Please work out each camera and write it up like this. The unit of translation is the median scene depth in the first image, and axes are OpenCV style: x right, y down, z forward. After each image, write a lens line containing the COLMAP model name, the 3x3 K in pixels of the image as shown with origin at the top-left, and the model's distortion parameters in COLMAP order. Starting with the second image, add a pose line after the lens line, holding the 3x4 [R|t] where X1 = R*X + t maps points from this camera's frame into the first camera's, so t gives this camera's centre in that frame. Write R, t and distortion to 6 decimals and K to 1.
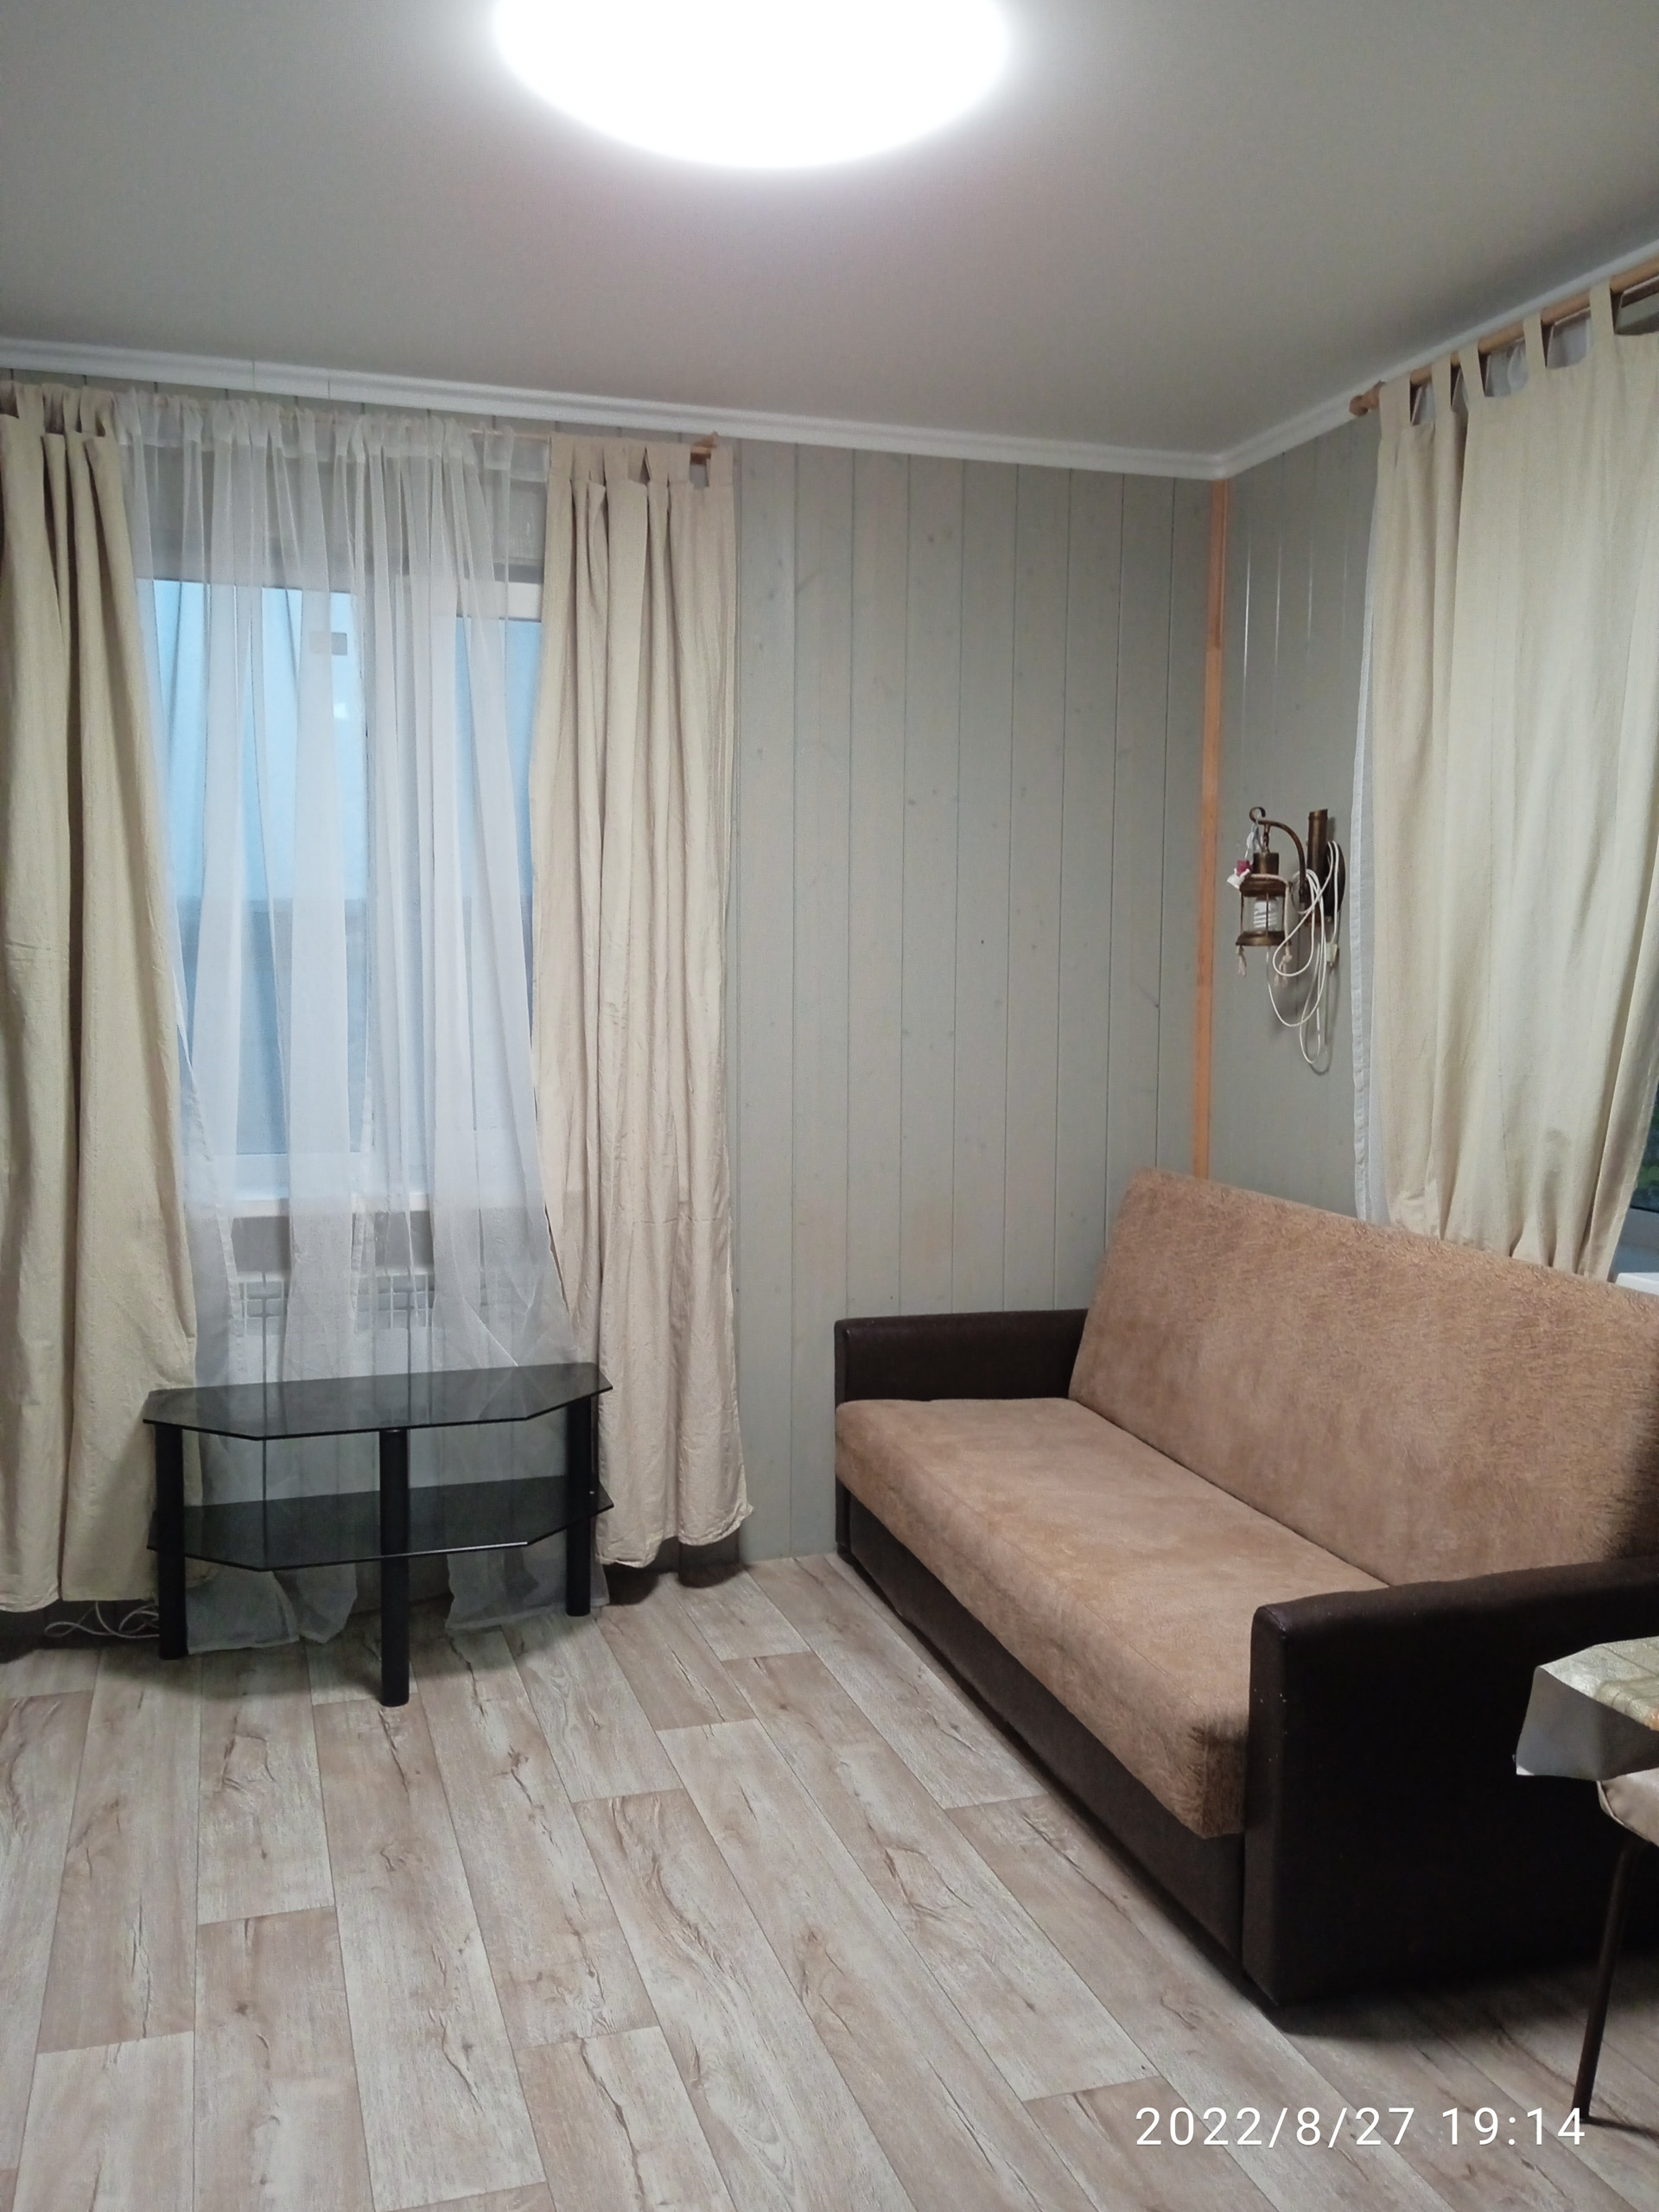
lens RADIAL K [[1842.6, 0, 833.3], [0, 1842.6, 1081.9], [0, 0, 1]] dist [0.119842, -0.203088]
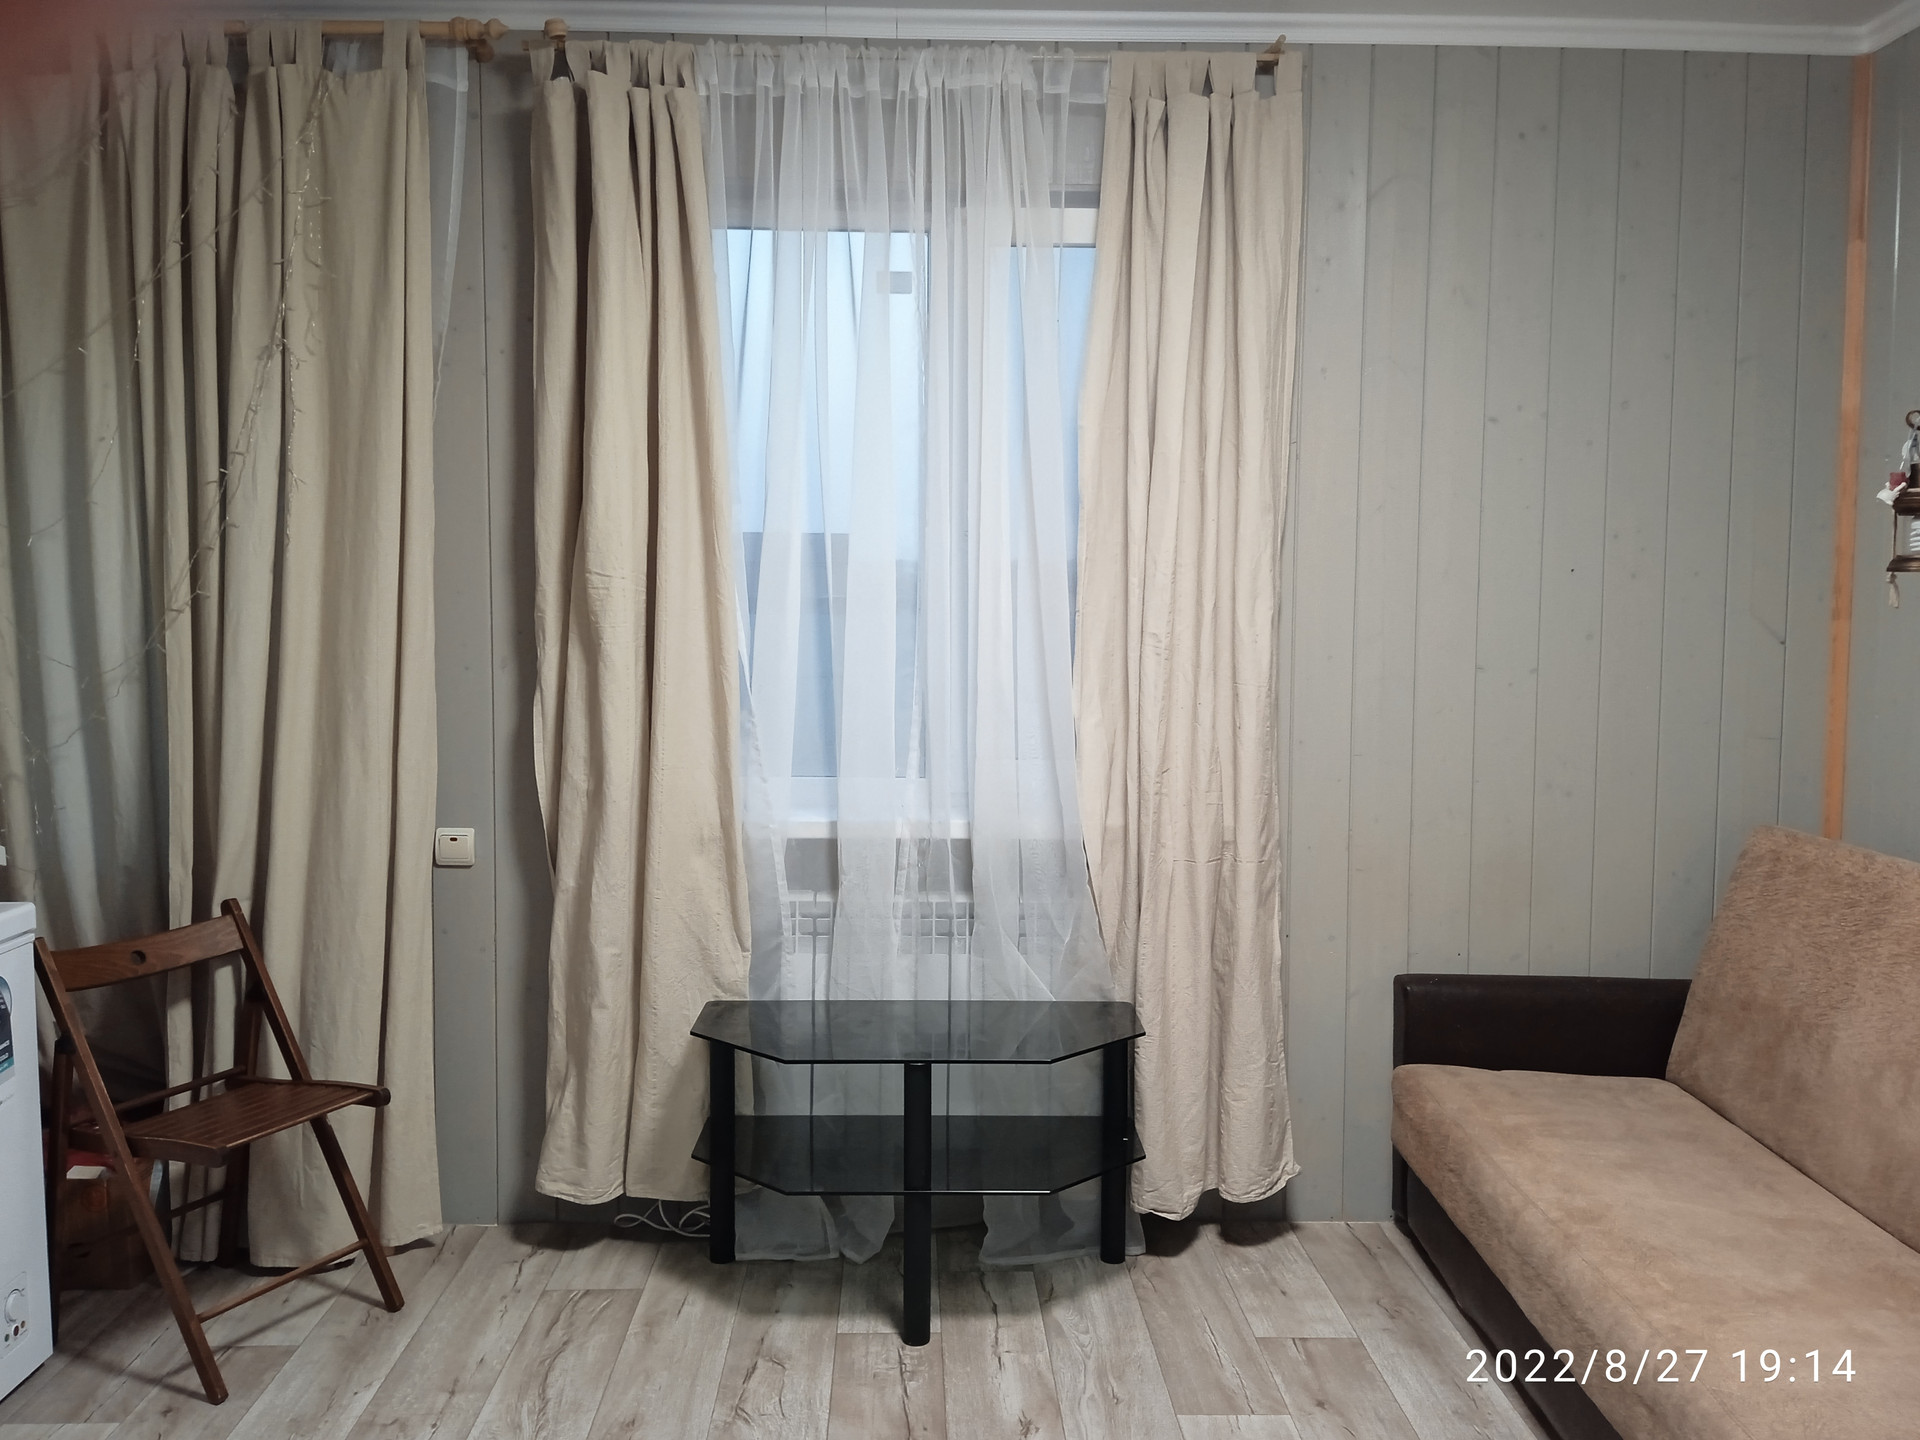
lens RADIAL K [[1599.4, 0, 964.3], [0, 1599.4, 705.9], [0, 0, 1]] dist [0.119842, -0.203088]
pose [[0.960920, 0.019671, -0.276127, 0.017368], [-0.021527, 0.999761, -0.003691, 0.000572], [0.275988, 0.009491, 0.961114, 0.170820]]
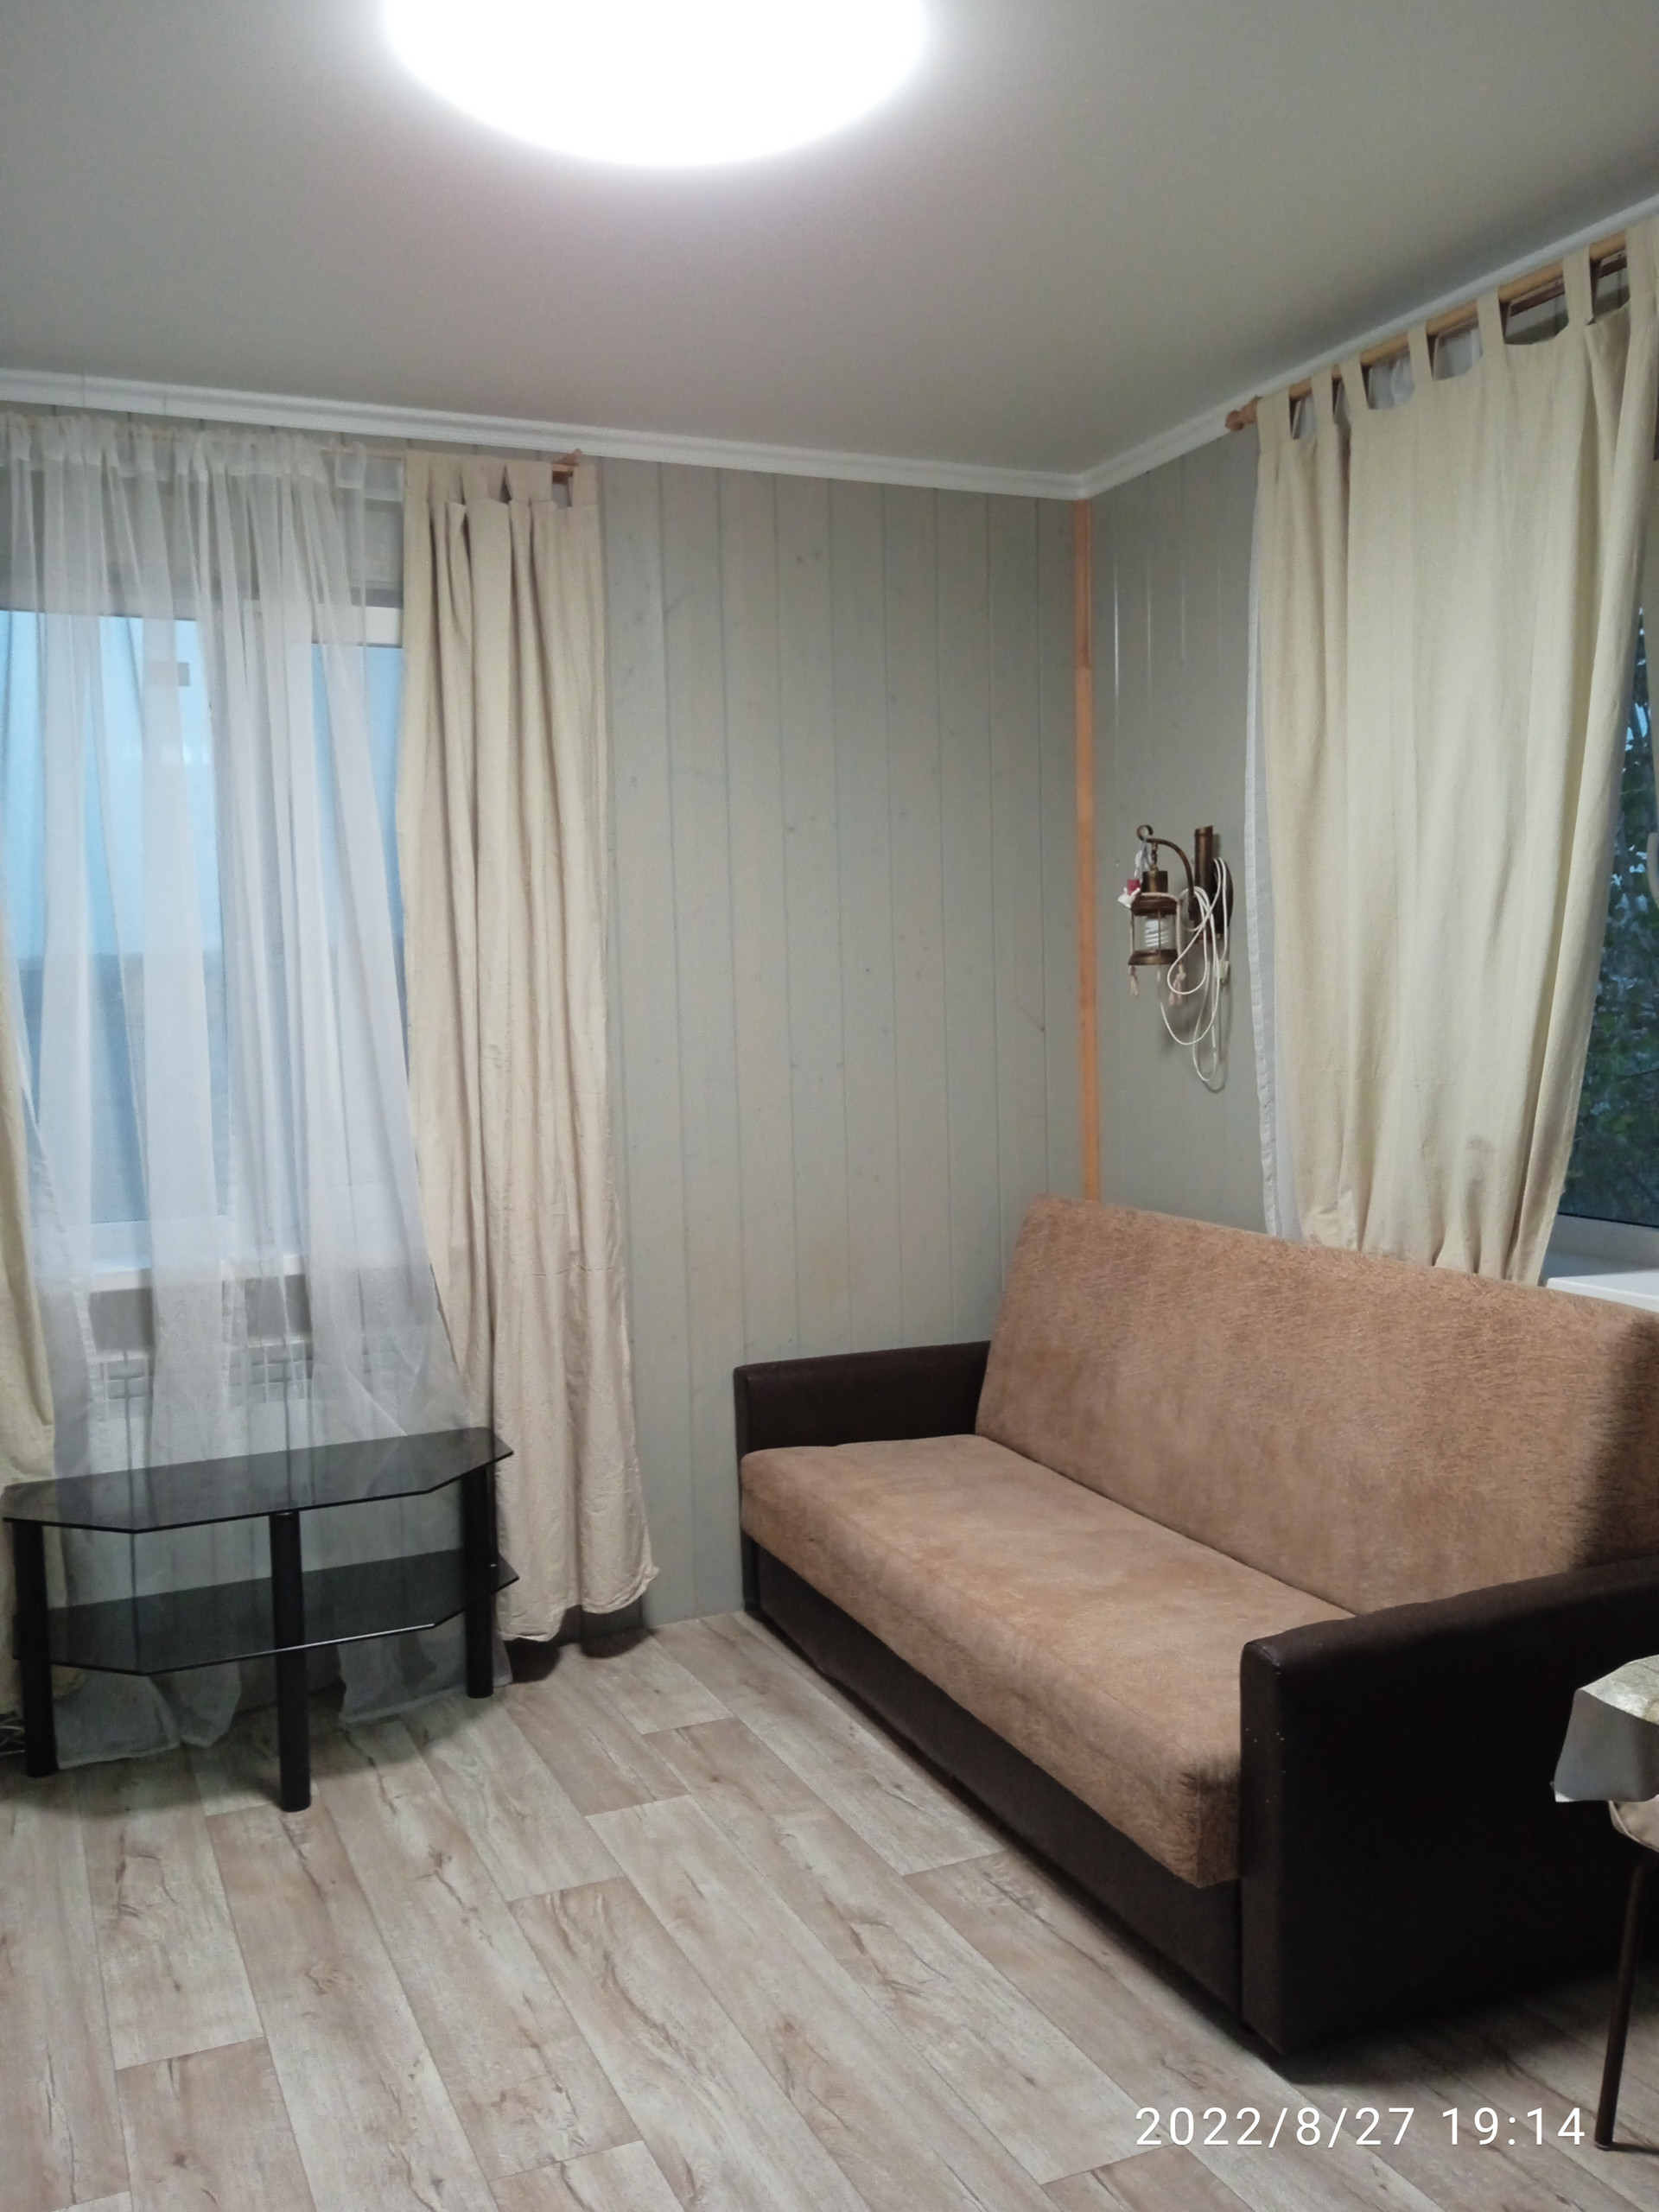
lens RADIAL K [[1842.6, 0, 824.1], [0, 1842.6, 1089.0], [0, 0, 1]] dist [0.119842, -0.203088]
pose [[0.993893, -0.038668, 0.103353, -0.052612], [0.040479, 0.999060, -0.015482, 0.001139], [-0.102657, 0.019571, 0.994524, 0.038549]]
